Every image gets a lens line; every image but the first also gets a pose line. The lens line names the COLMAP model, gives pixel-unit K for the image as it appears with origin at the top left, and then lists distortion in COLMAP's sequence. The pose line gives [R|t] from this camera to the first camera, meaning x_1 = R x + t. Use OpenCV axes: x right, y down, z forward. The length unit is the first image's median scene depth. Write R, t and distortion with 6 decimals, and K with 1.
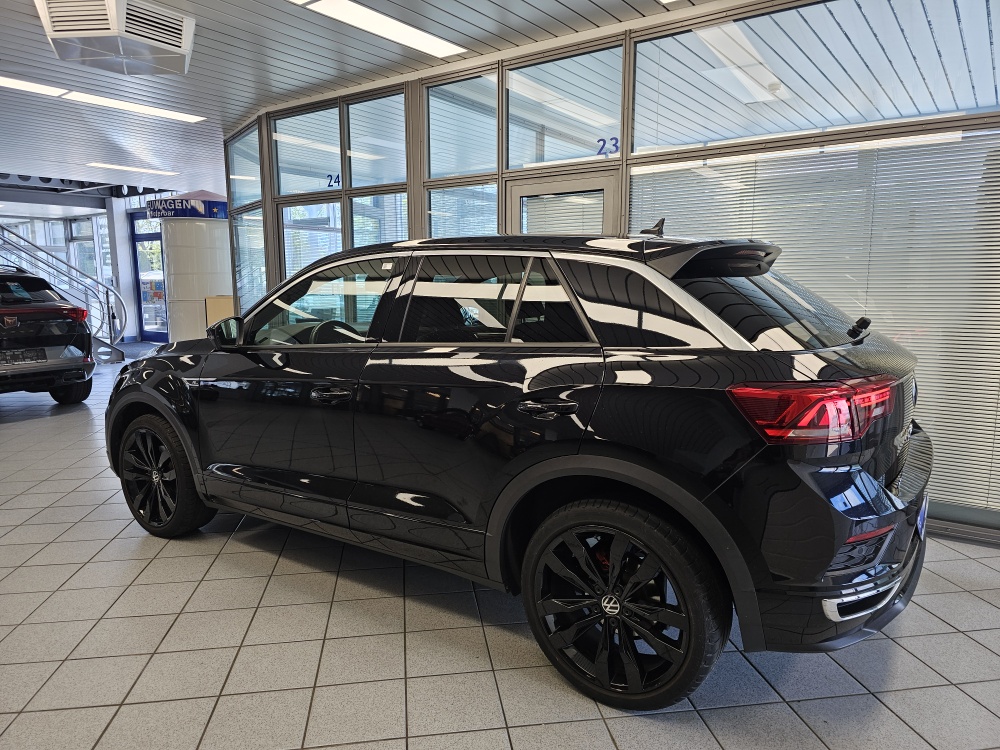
lens RADIAL K [[684.3, 0, 509.9], [0, 684.3, 380.3], [0, 0, 1]] dist [0.043522, -0.053041]
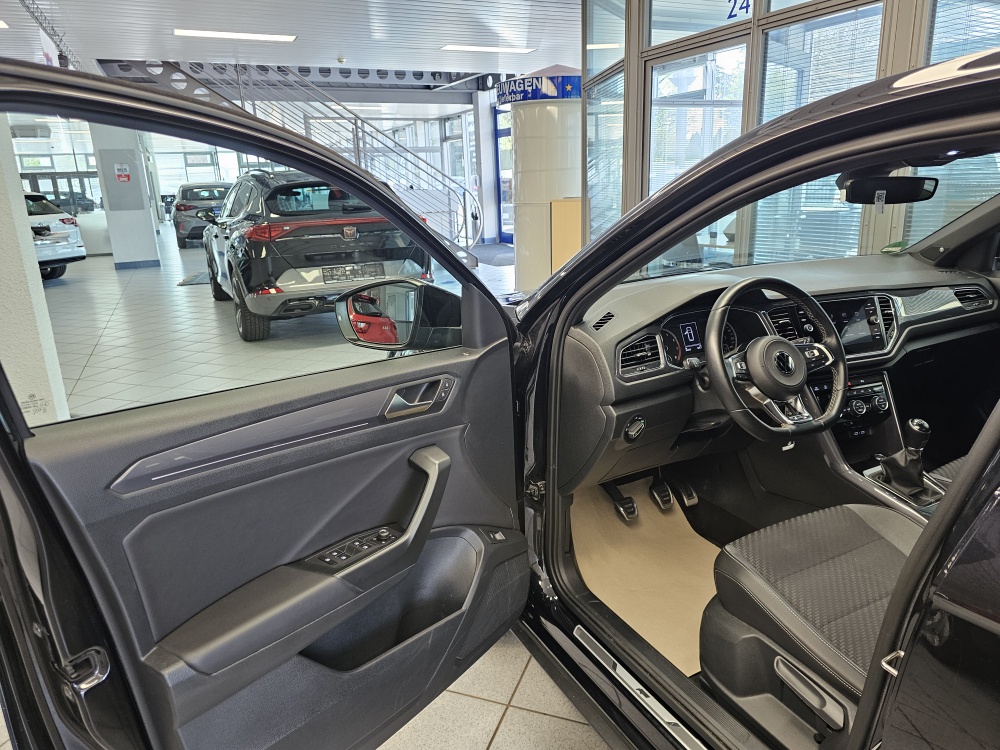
lens RADIAL K [[684.3, 0, 509.6], [0, 684.3, 378.7], [0, 0, 1]] dist [0.043522, -0.053041]
pose [[0.879784, 0.109877, -0.462501, -0.060806], [-0.040201, 0.986633, 0.157923, -0.027760], [0.473671, -0.120345, 0.872441, 0.173359]]
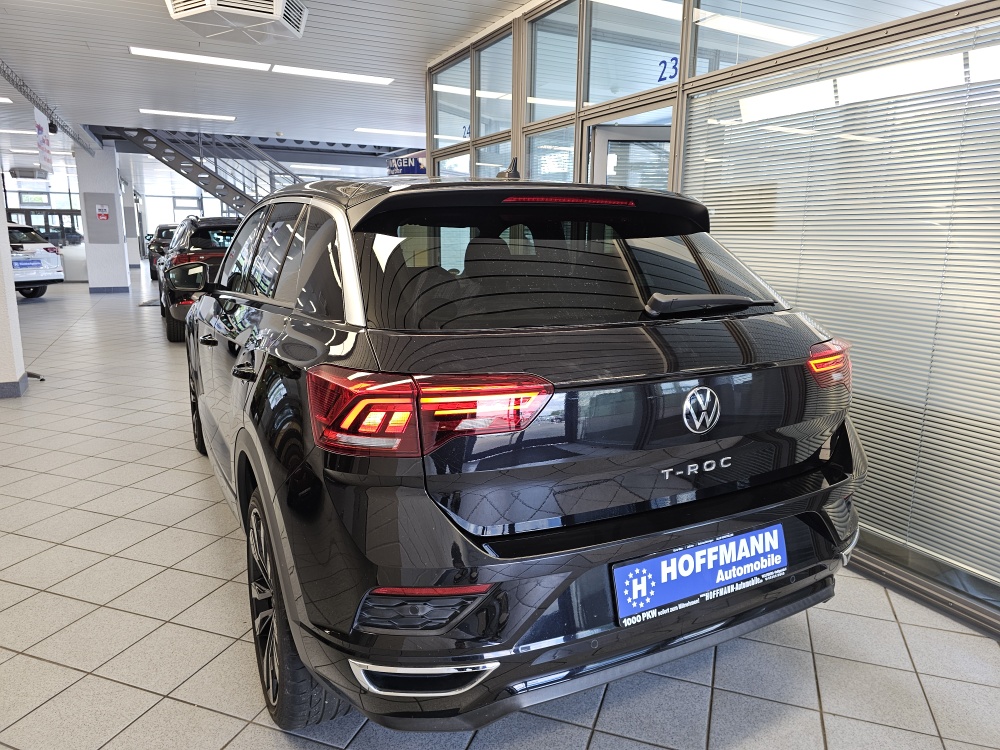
lens RADIAL K [[684.3, 0, 507.0], [0, 684.3, 373.0], [0, 0, 1]] dist [0.043522, -0.053041]
pose [[0.882141, 0.108849, -0.458234, 0.154959], [-0.085339, 0.993763, 0.071774, -0.010459], [0.463189, -0.024209, 0.885929, 0.072702]]
